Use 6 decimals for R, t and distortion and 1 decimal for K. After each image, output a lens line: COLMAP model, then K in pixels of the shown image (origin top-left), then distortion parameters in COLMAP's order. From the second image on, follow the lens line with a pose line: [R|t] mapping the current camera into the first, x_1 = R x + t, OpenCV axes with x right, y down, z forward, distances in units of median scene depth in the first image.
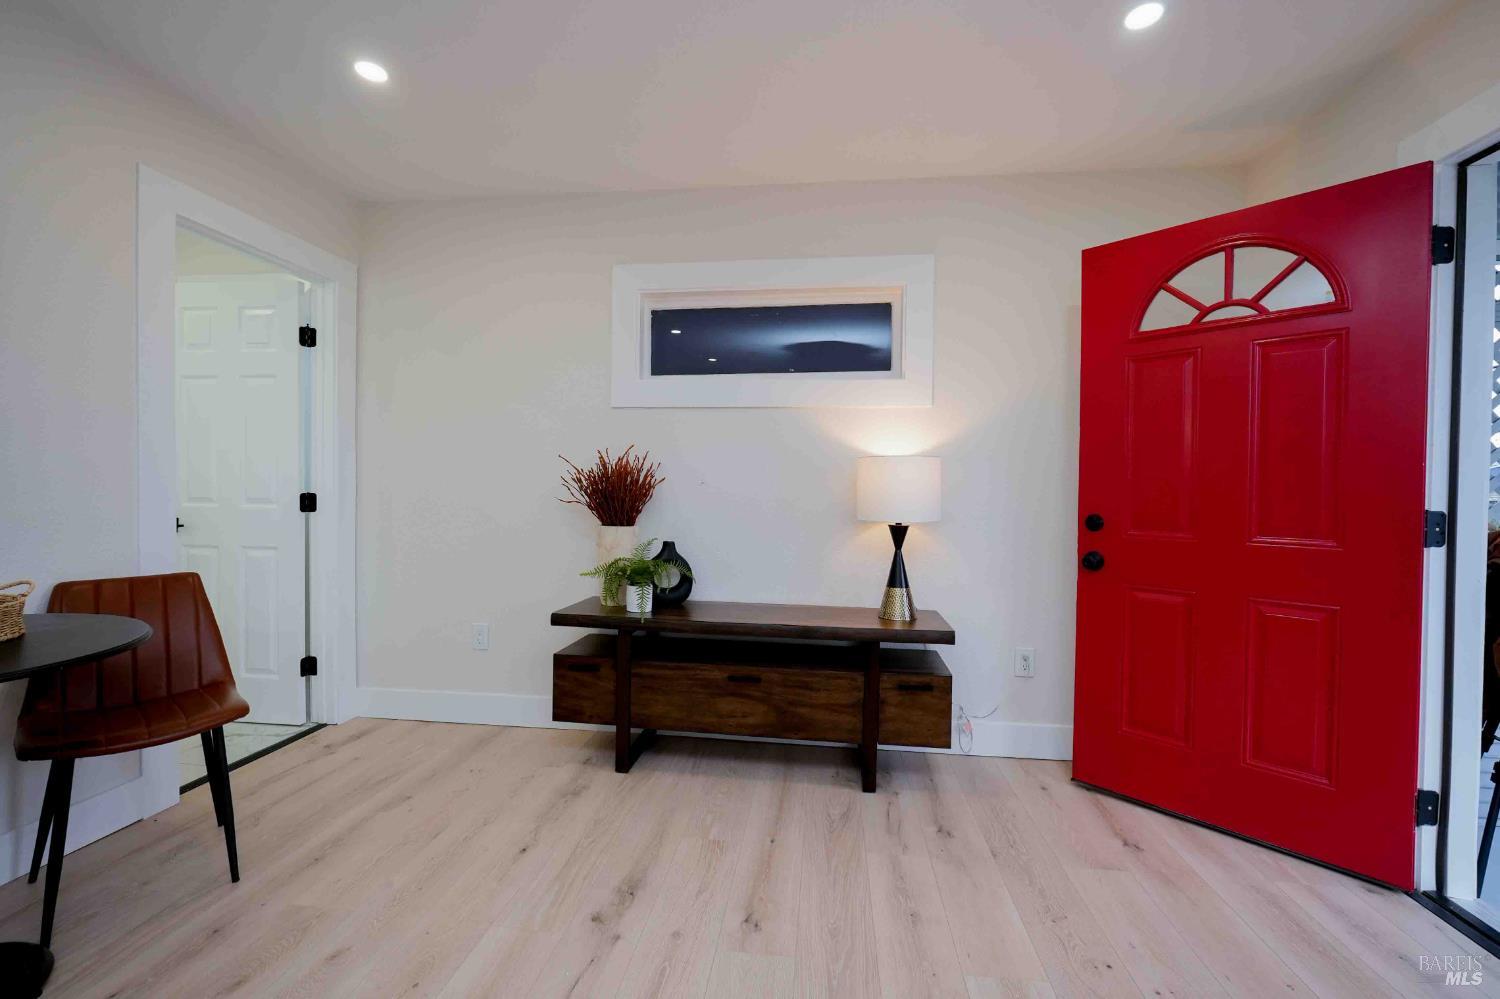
lens RADIAL K [[631.4, 0, 751.0], [0, 631.4, 496.8], [0, 0, 1]] dist [-0.017864, 0.006722]
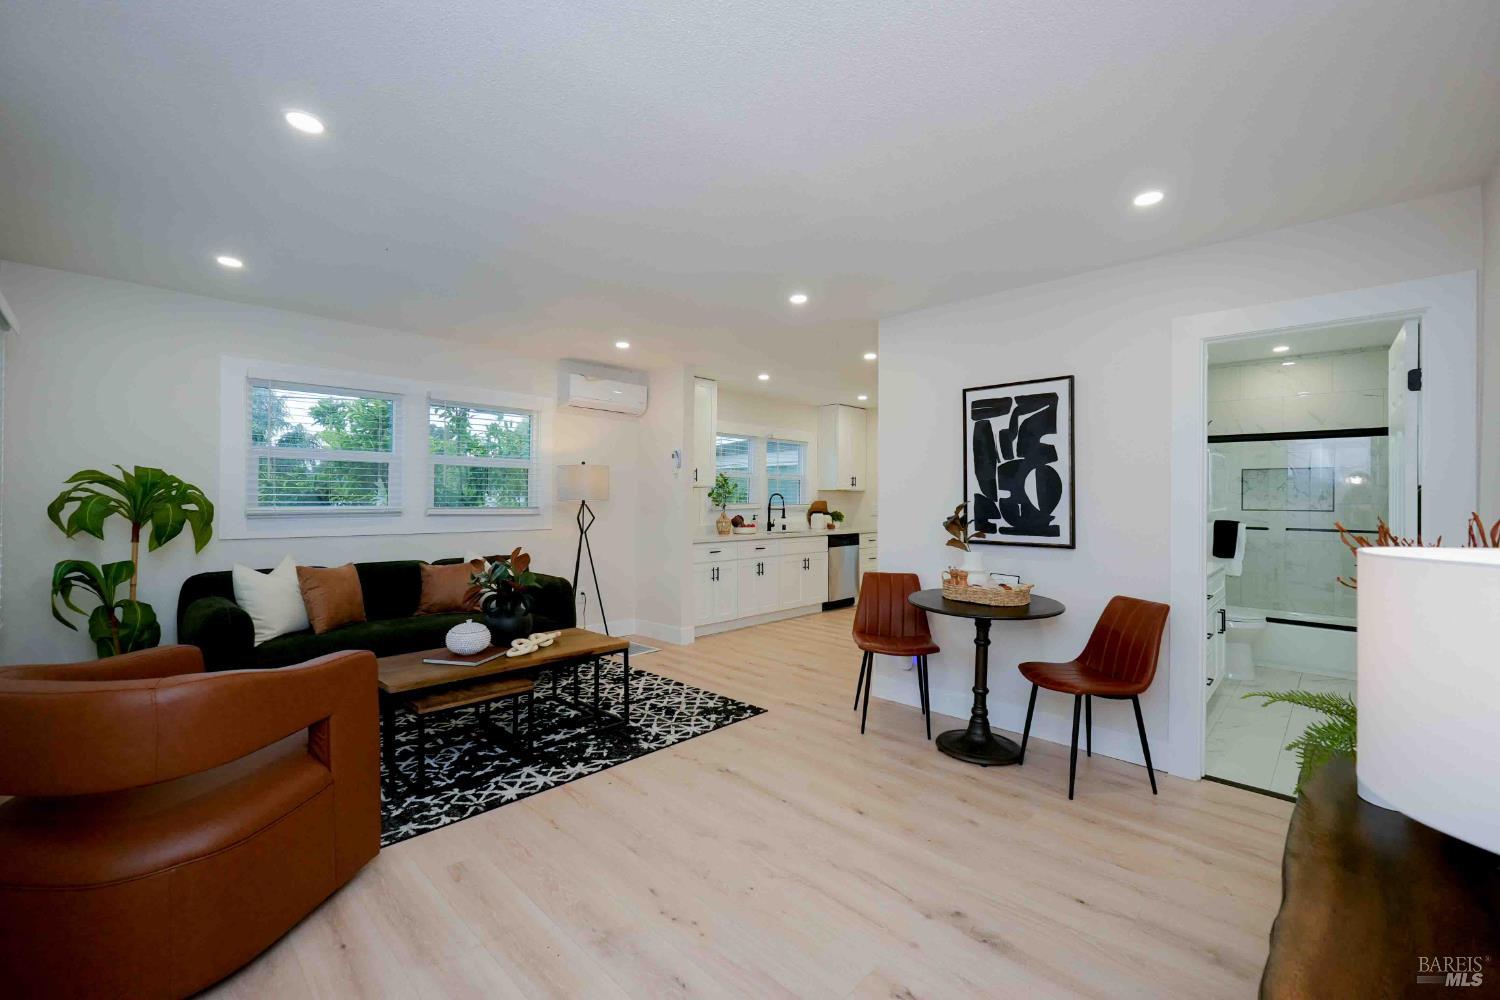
lens RADIAL K [[622.5, 0, 751.2], [0, 622.5, 500.5], [0, 0, 1]] dist [-0.022299, 0.006744]
pose [[-0.603218, -0.011942, -0.797487, 0.637097], [-0.026041, 0.999650, 0.004729, -0.079790], [0.797151, 0.023620, -0.603318, 0.924777]]
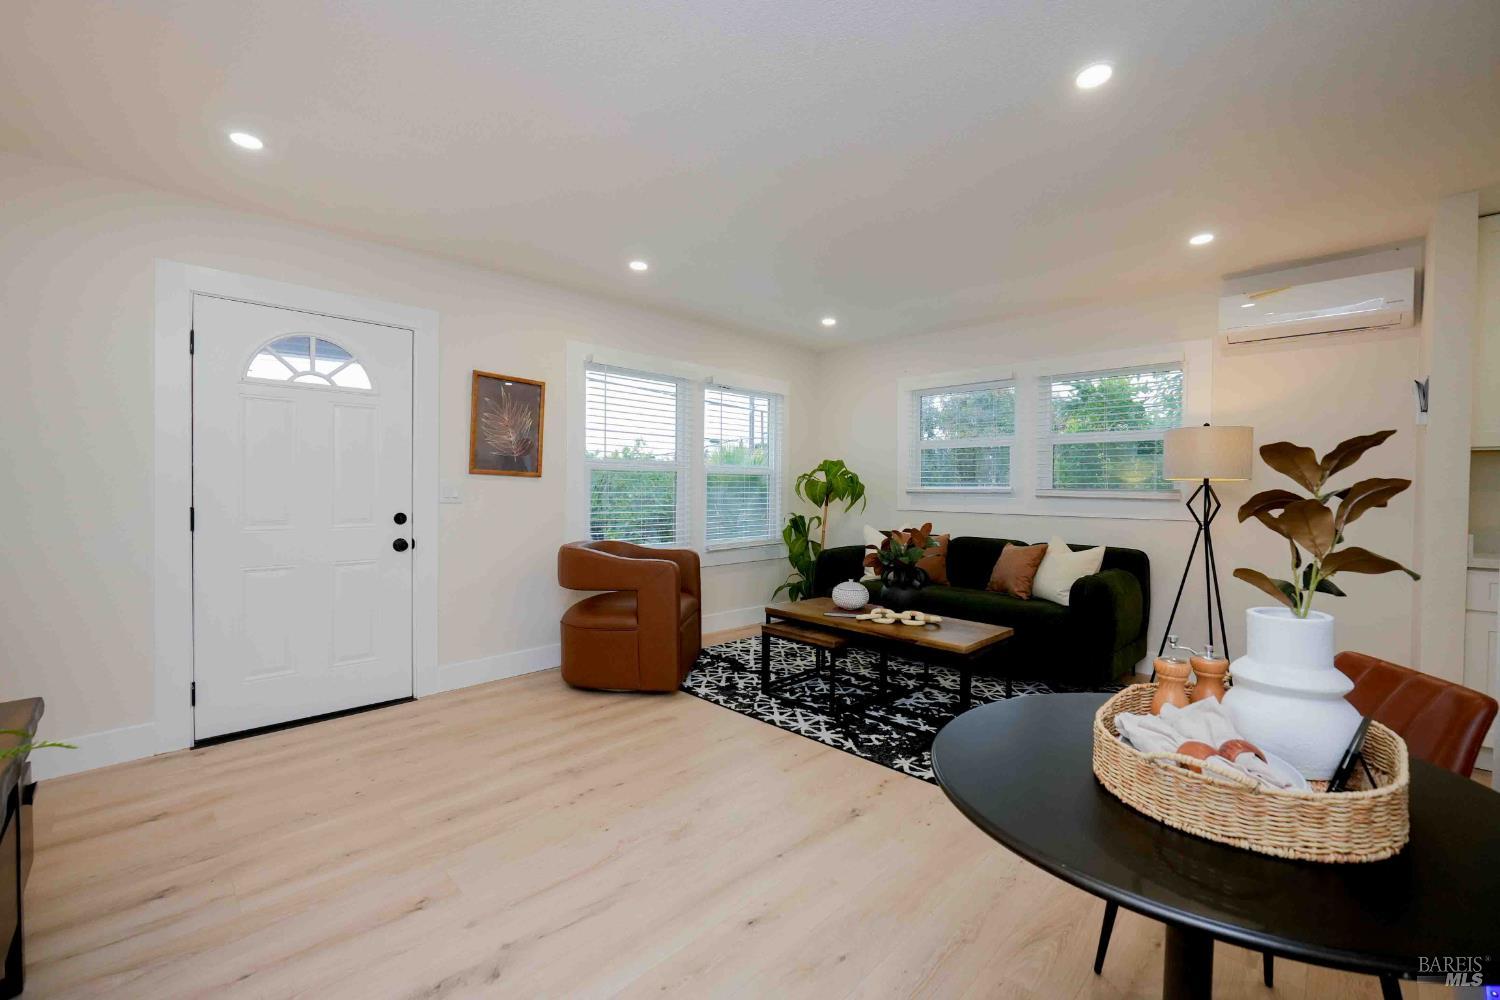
lens RADIAL K [[622.5, 0, 751.2], [0, 622.5, 500.5], [0, 0, 1]] dist [-0.022299, 0.006744]
pose [[-0.790674, -0.030980, 0.611452, -0.730348], [-0.009781, 0.999231, 0.037980, -0.050690], [-0.612159, 0.024050, -0.790369, 0.988123]]
